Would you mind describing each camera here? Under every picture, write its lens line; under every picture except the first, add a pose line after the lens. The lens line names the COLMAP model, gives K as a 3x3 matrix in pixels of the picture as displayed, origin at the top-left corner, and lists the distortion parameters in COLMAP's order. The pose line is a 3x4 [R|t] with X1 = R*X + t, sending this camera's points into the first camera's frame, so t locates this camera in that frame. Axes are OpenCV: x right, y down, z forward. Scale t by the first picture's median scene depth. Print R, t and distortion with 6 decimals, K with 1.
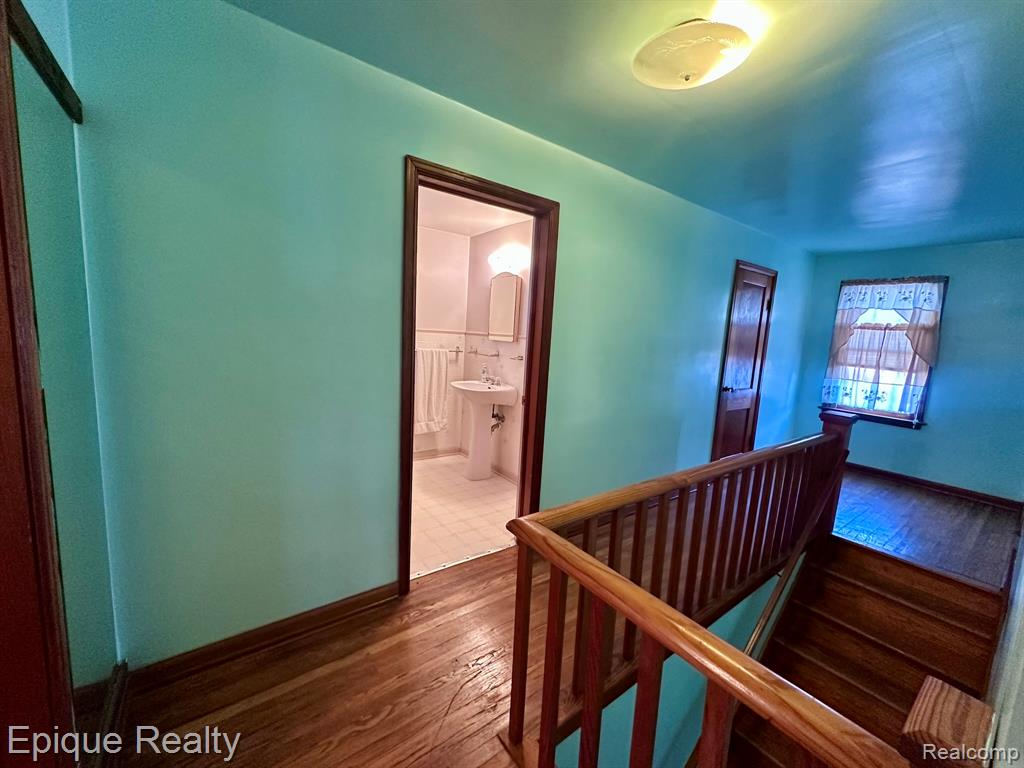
lens RADIAL K [[410.3, 0, 513.2], [0, 410.3, 385.0], [0, 0, 1]] dist [-0.000394, 0.000024]
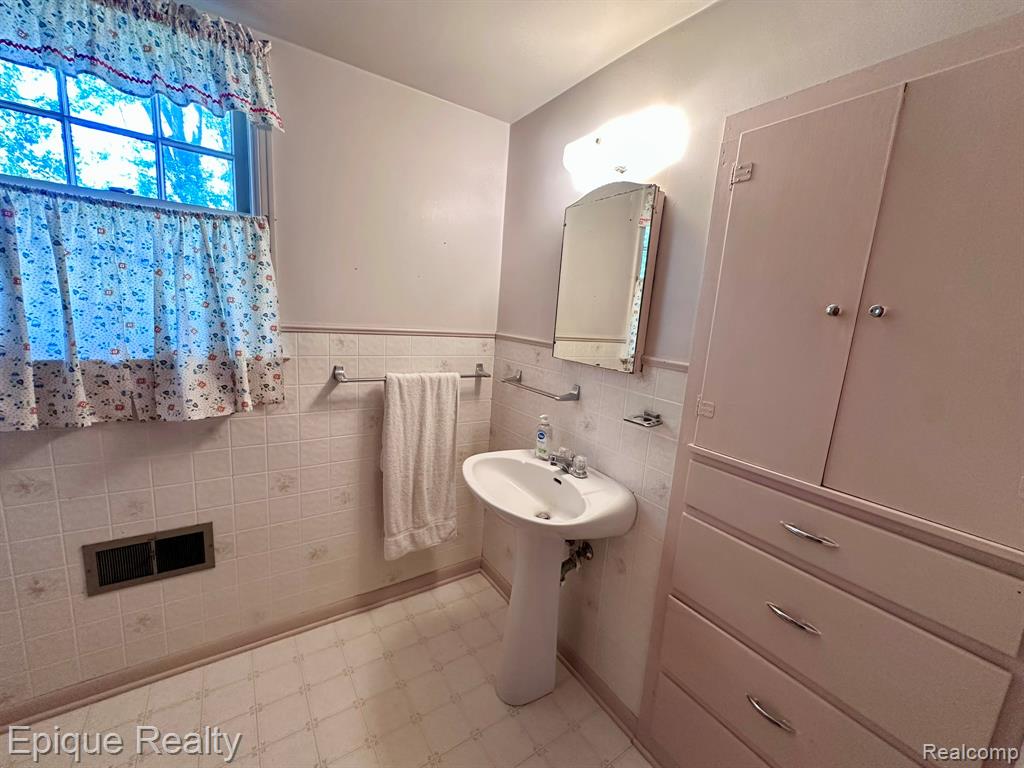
lens RADIAL K [[410.3, 0, 510.7], [0, 410.3, 381.1], [0, 0, 1]] dist [-0.000394, 0.000024]
pose [[0.998756, 0.016878, -0.046925, -0.078991], [-0.015325, 0.999329, 0.033259, -0.093901], [0.047455, -0.032499, 0.998345, 0.541822]]
